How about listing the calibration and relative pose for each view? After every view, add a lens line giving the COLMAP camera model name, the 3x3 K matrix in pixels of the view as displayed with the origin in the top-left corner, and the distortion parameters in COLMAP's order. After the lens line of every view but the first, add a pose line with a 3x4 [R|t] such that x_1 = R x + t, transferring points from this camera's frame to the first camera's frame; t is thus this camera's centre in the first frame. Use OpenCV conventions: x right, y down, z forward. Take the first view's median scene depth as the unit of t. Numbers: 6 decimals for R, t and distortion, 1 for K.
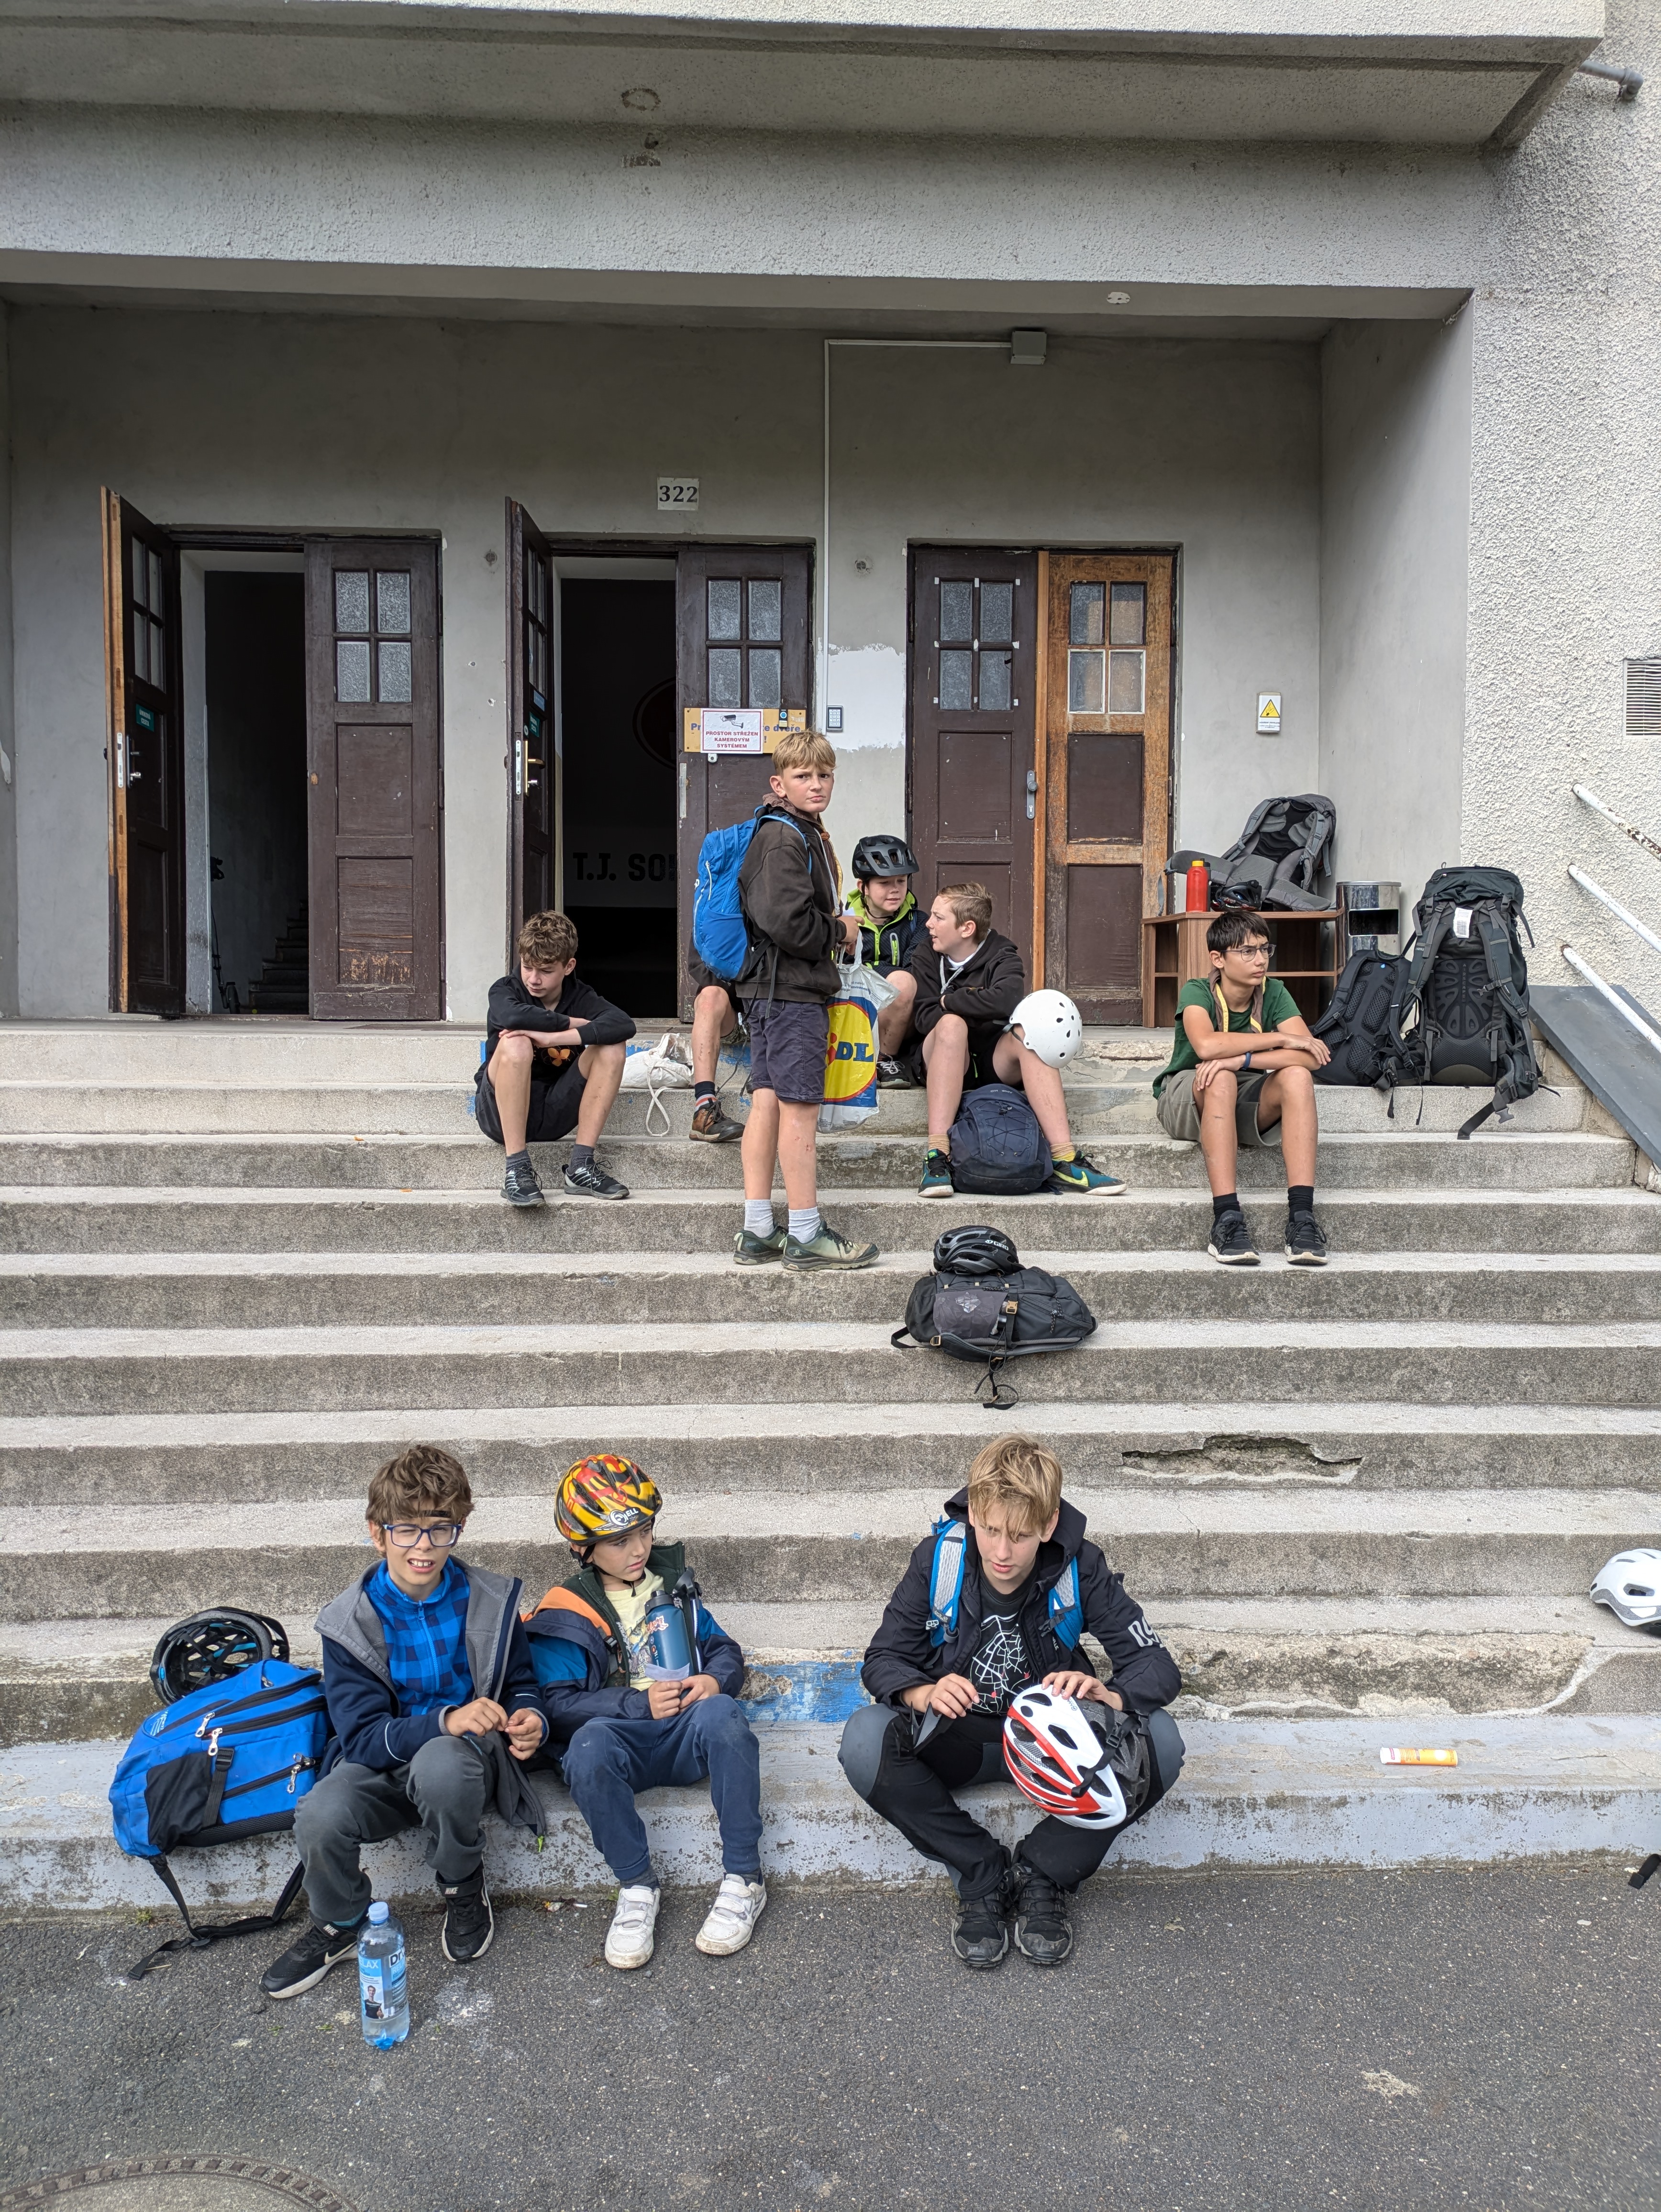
lens RADIAL K [[1549.5, 0, 830.5], [0, 1549.5, 1106.0], [0, 0, 1]] dist [0.054659, -0.060107]
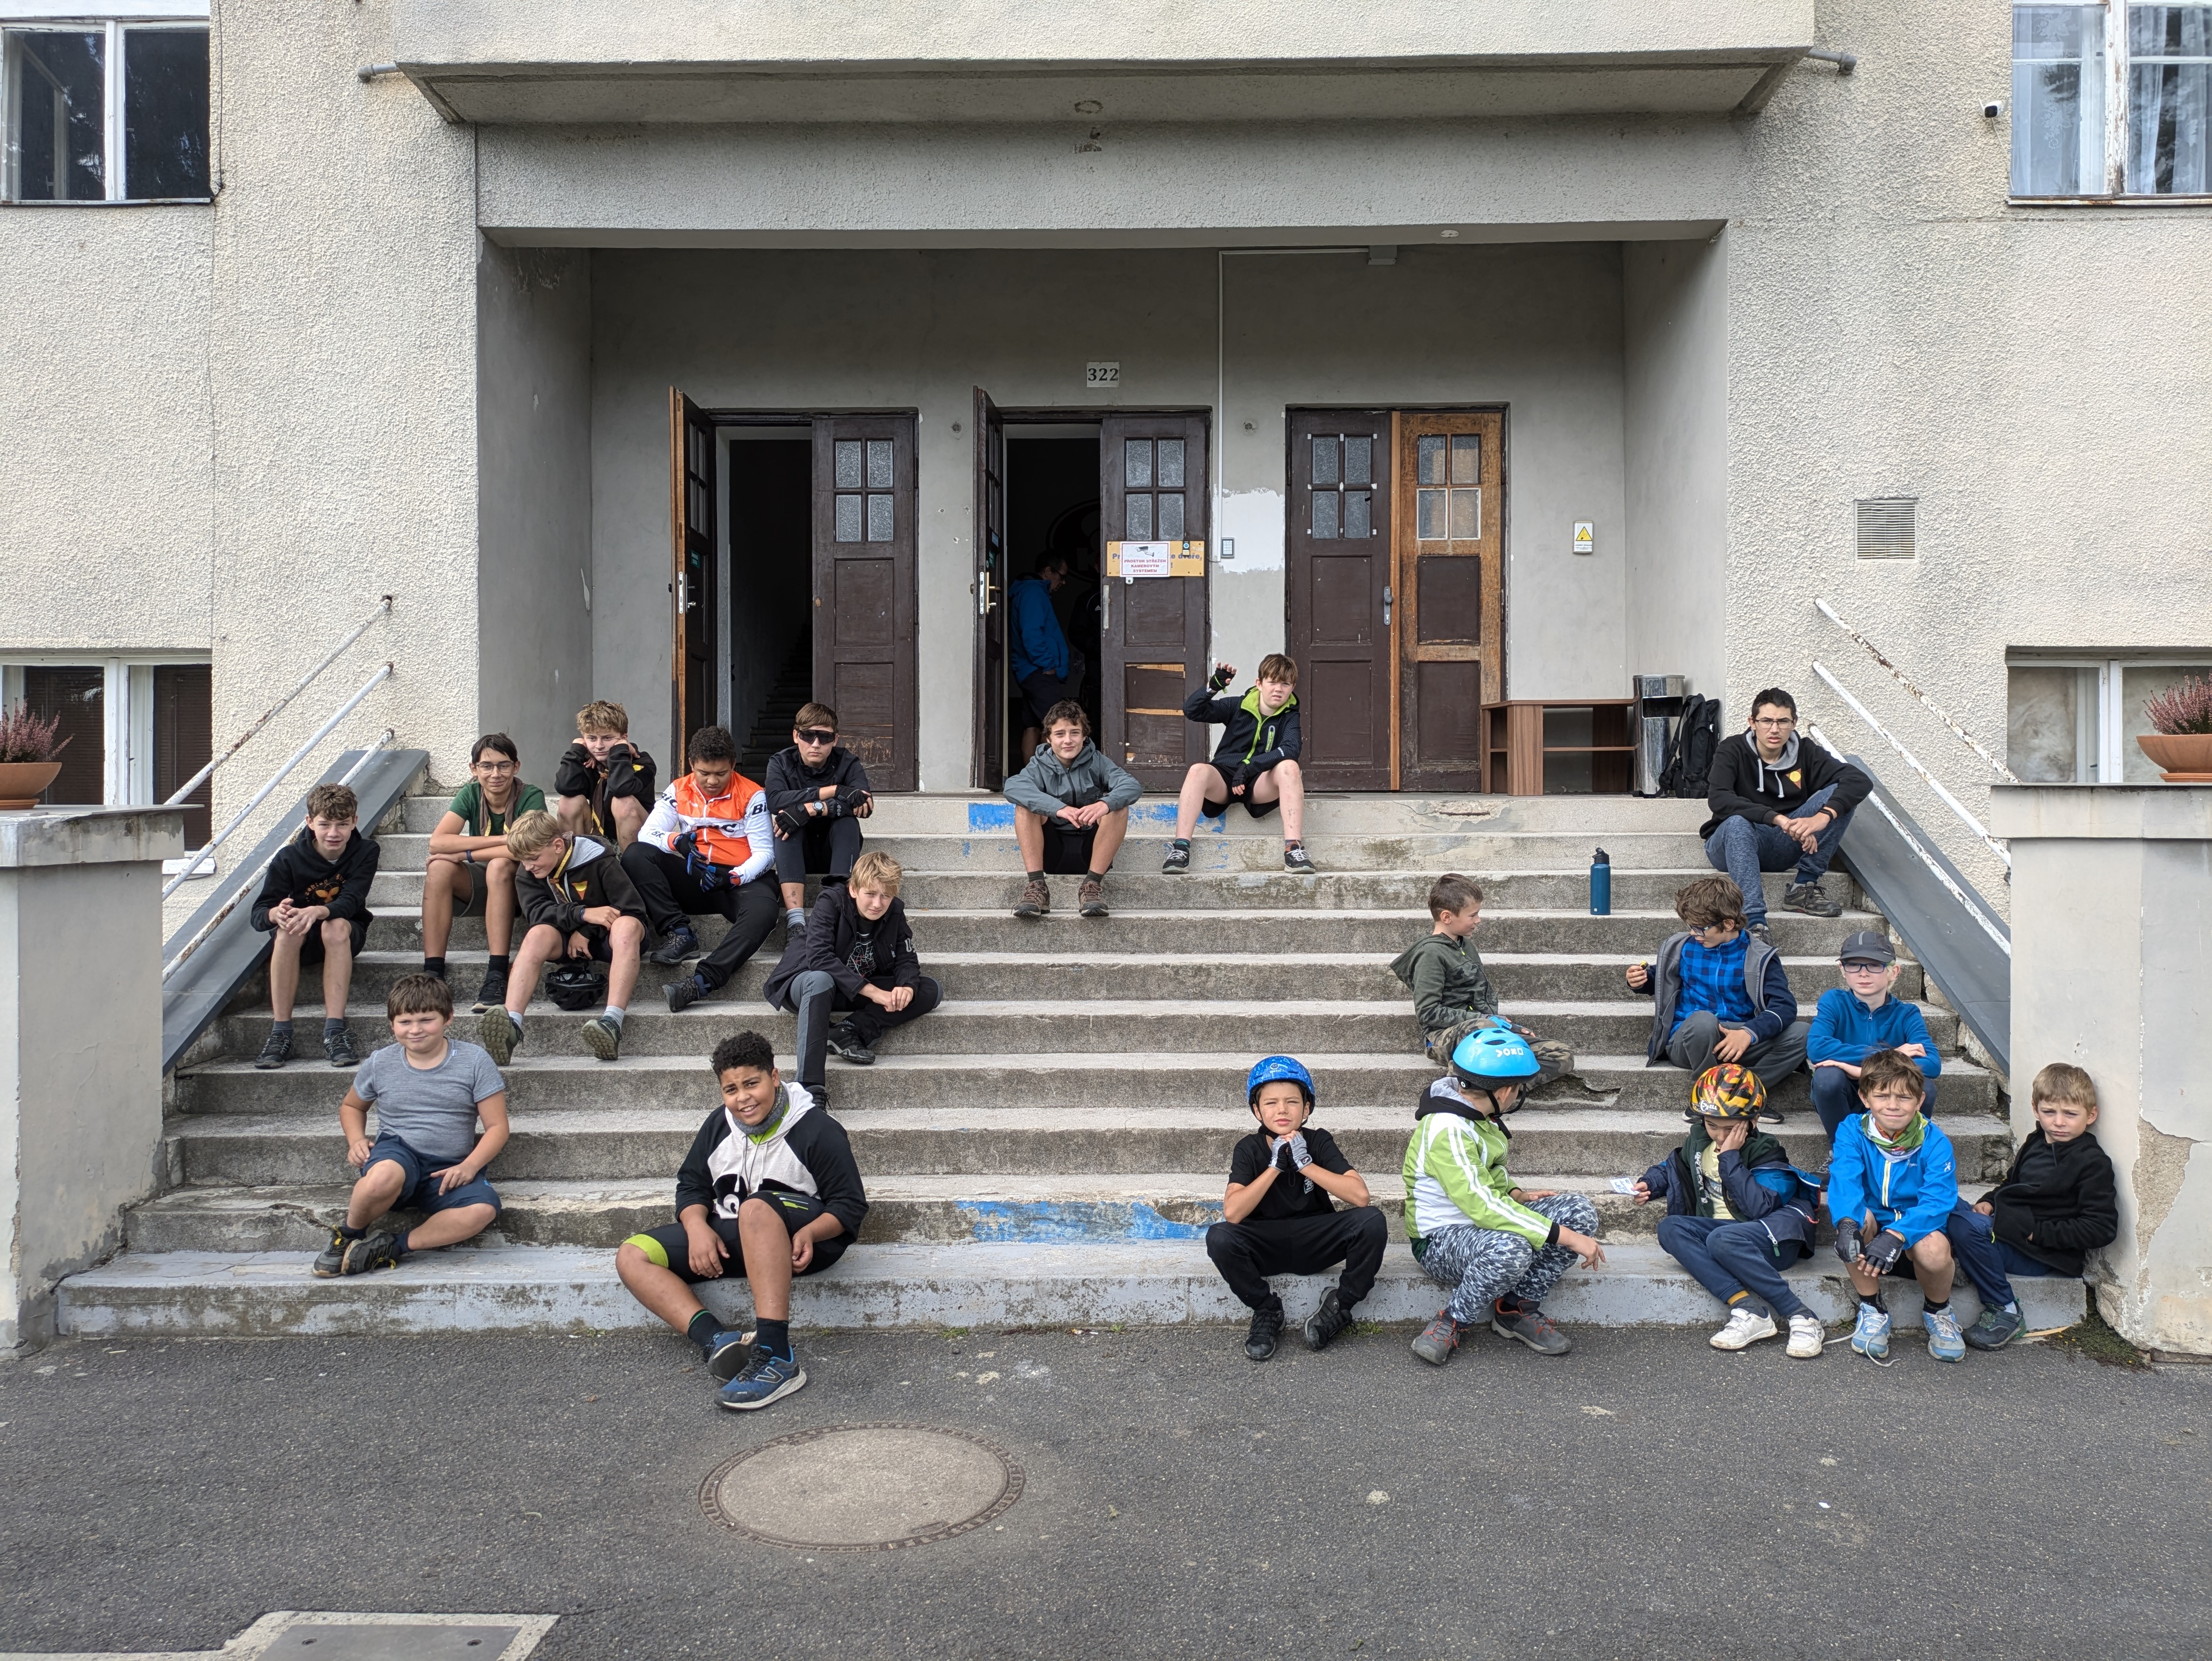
lens RADIAL K [[1549.5, 0, 1097.8], [0, 1549.5, 832.1], [0, 0, 1]] dist [0.054659, -0.060107]
pose [[0.997835, -0.003806, -0.065650, -0.022325], [0.001369, 0.999309, -0.037134, 0.027393], [0.065746, 0.036963, 0.997152, -0.265480]]
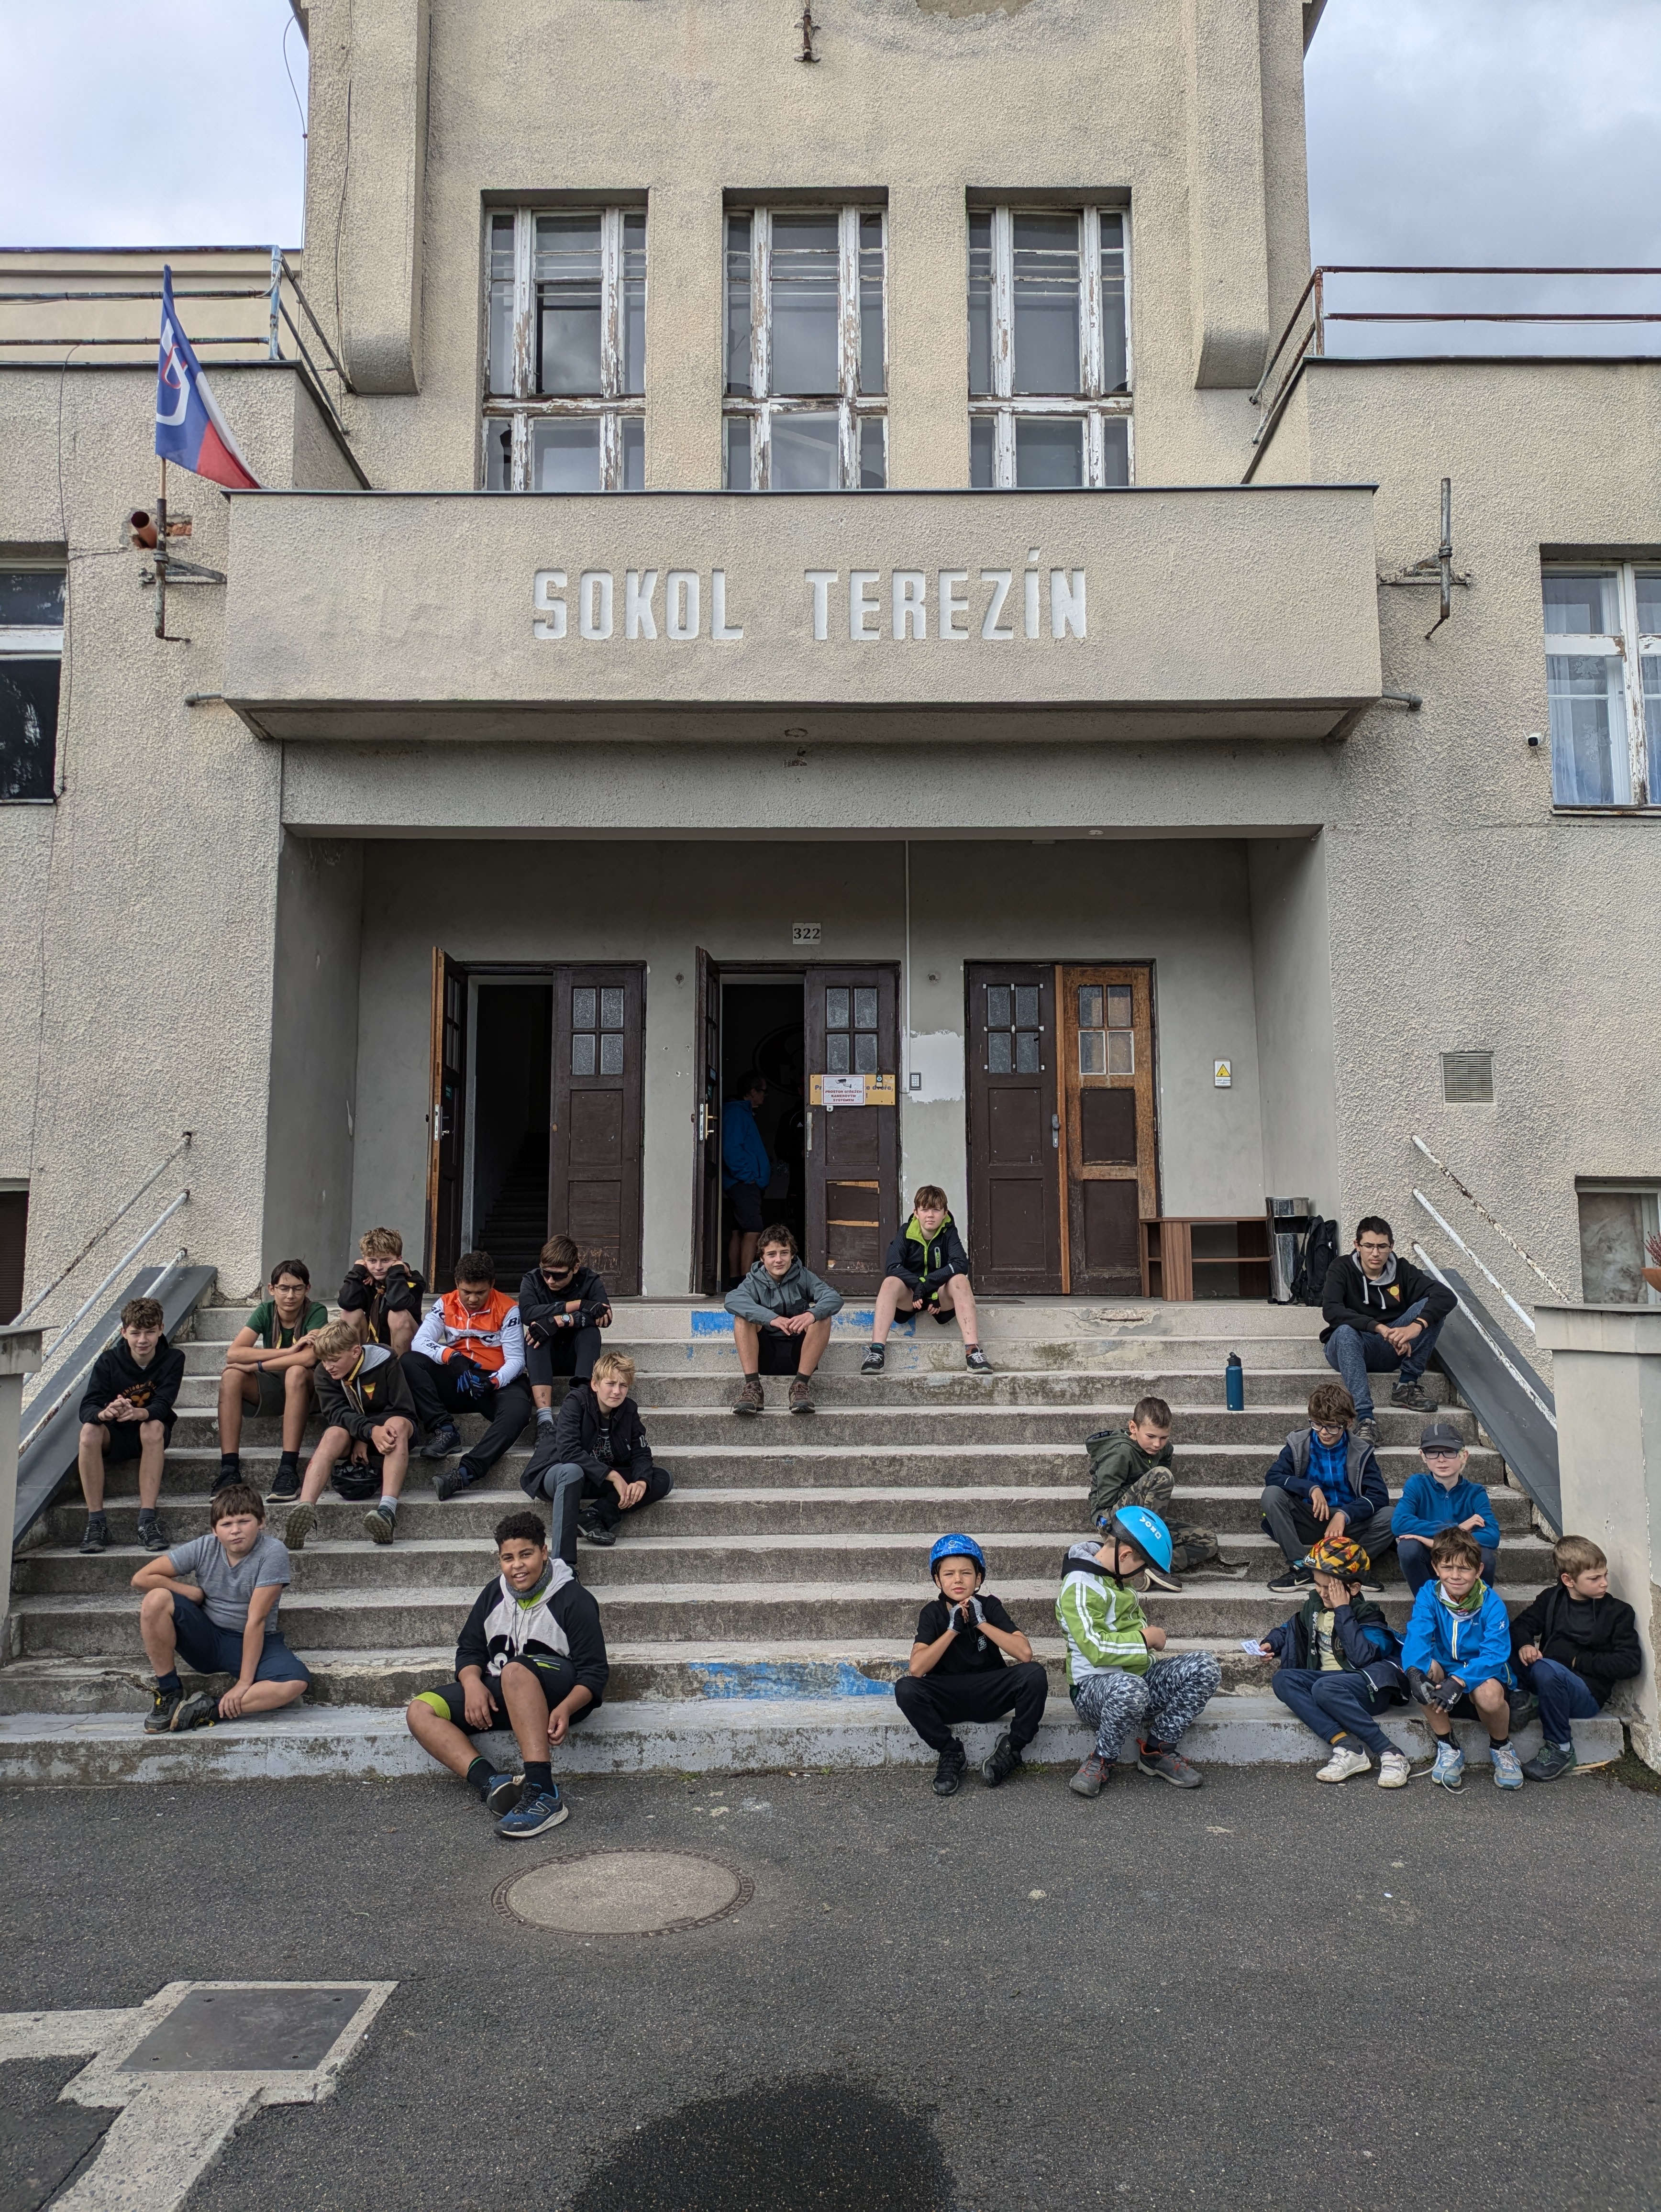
lens RADIAL K [[1549.5, 0, 830.5], [0, 1549.5, 1106.0], [0, 0, 1]] dist [0.054659, -0.060107]
pose [[0.999132, -0.011747, -0.039957, -0.020455], [0.004875, 0.985792, -0.167901, 0.013682], [0.041362, 0.167560, 0.984994, -0.443246]]
